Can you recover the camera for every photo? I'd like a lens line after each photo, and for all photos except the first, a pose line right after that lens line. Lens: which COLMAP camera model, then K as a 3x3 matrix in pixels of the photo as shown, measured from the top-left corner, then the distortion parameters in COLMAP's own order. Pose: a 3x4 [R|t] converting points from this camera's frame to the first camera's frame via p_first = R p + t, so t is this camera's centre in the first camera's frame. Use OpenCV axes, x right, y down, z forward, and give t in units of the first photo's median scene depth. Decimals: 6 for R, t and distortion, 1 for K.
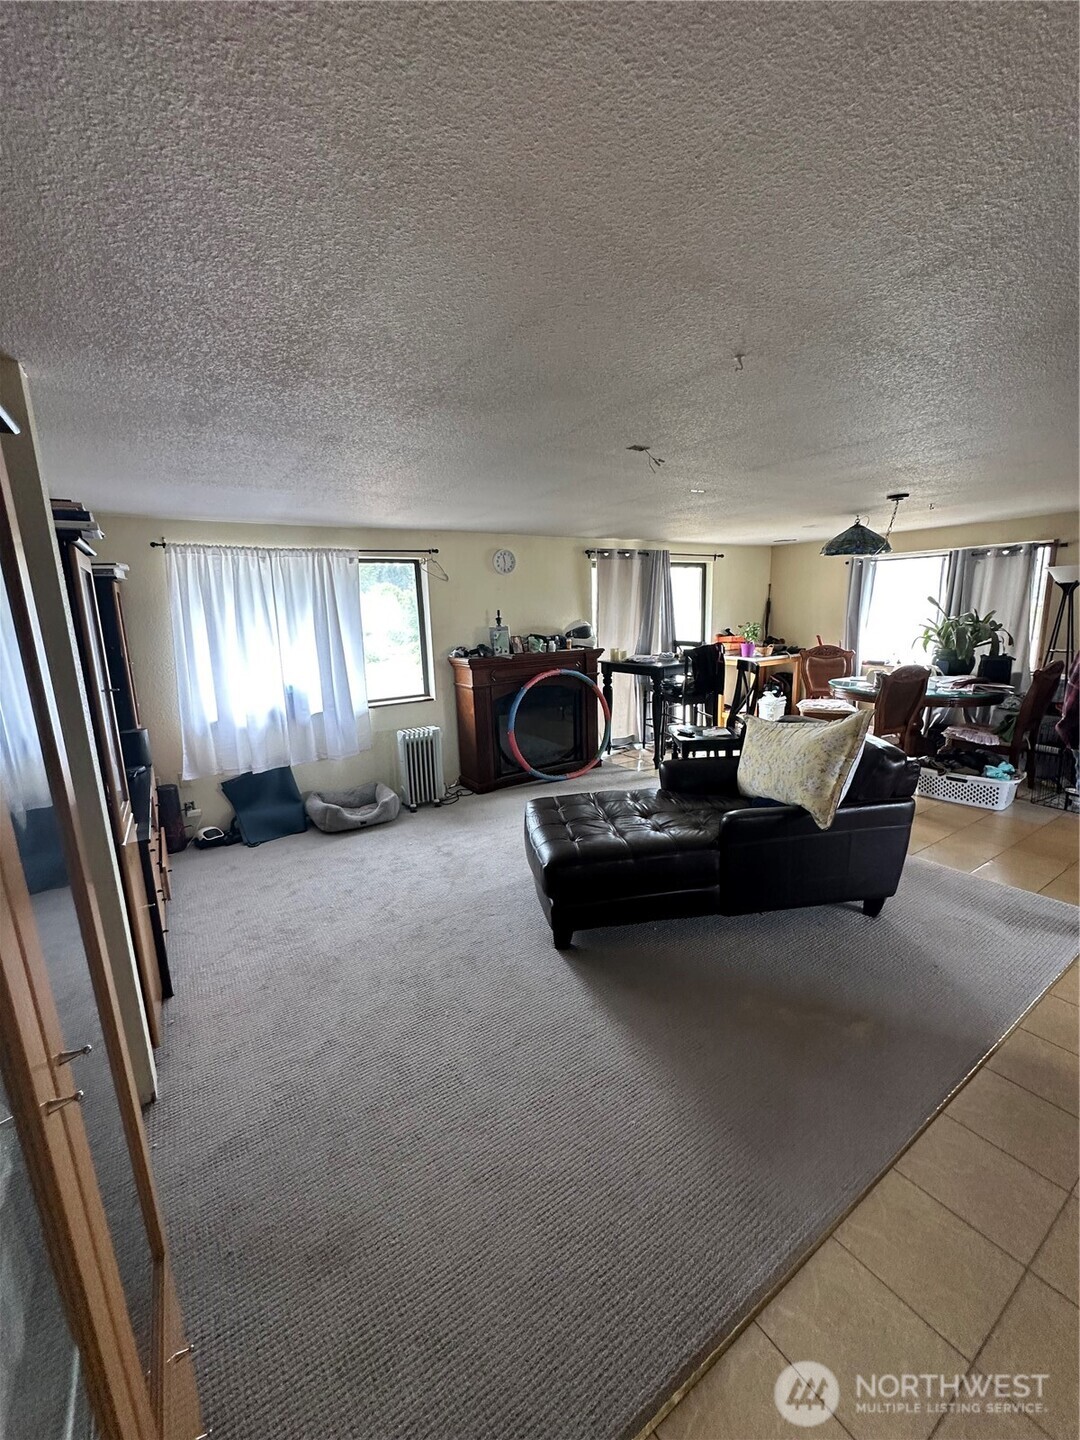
lens RADIAL K [[572.4, 0, 544.5], [0, 572.4, 721.5], [0, 0, 1]] dist [-0.001762, 0.000290]
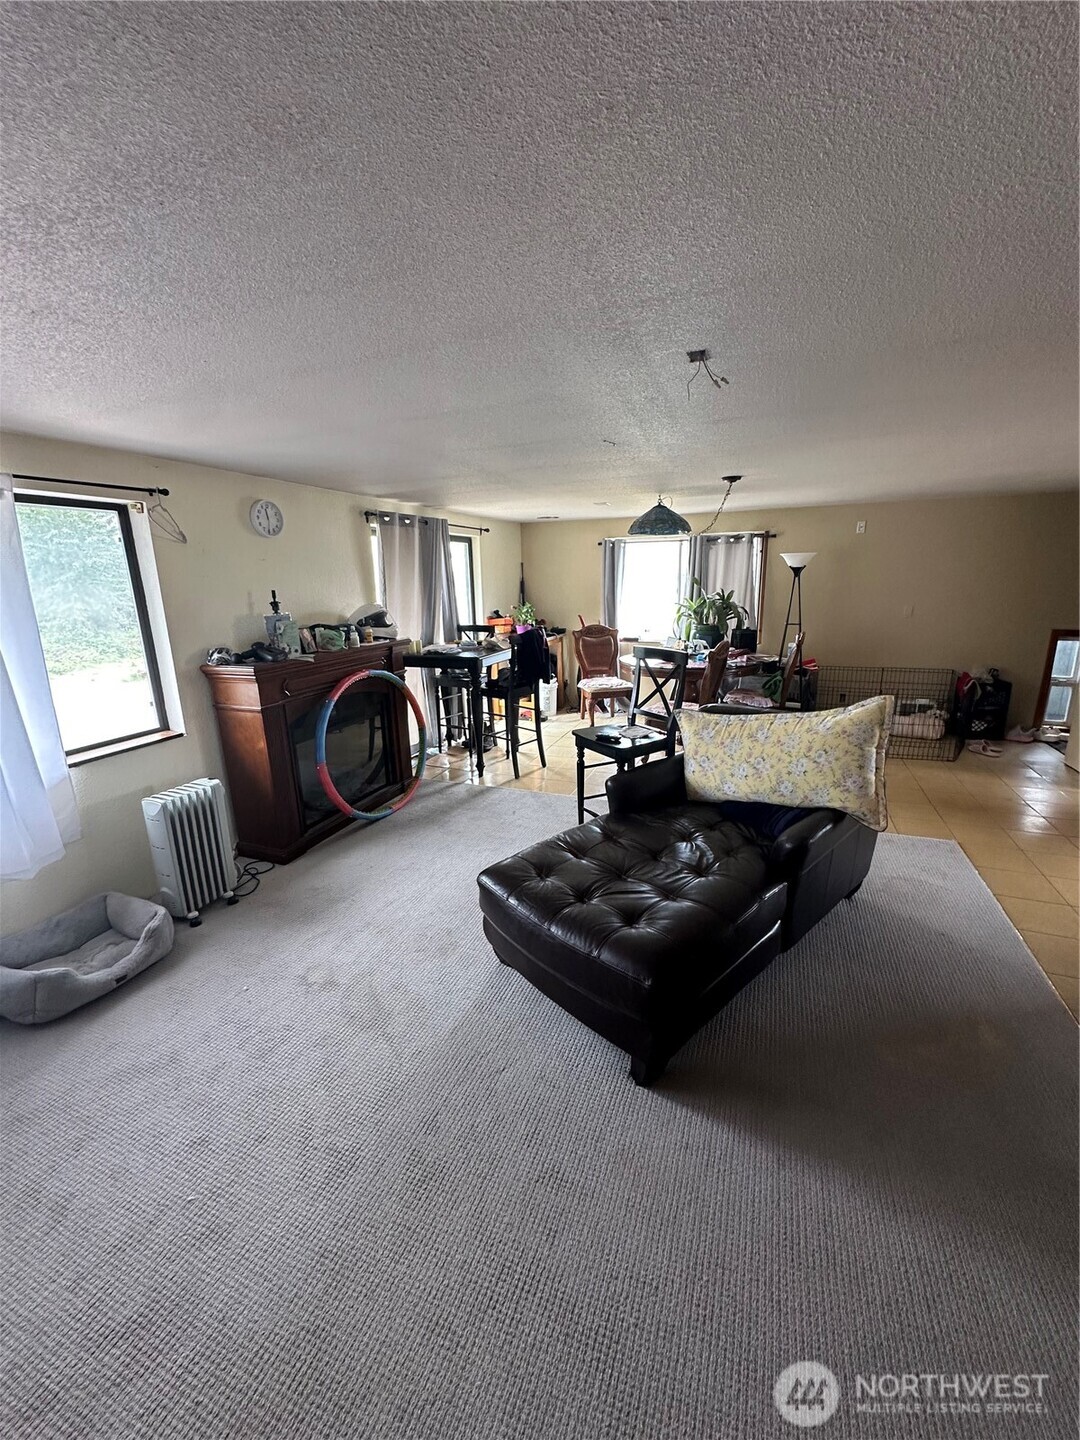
lens RADIAL K [[572.4, 0, 539.0], [0, 572.4, 717.0], [0, 0, 1]] dist [-0.001762, 0.000290]
pose [[0.823486, -0.123779, 0.553669, -0.214239], [0.109311, 0.992240, 0.059245, -0.051223], [-0.556706, 0.011734, 0.830627, 0.261907]]
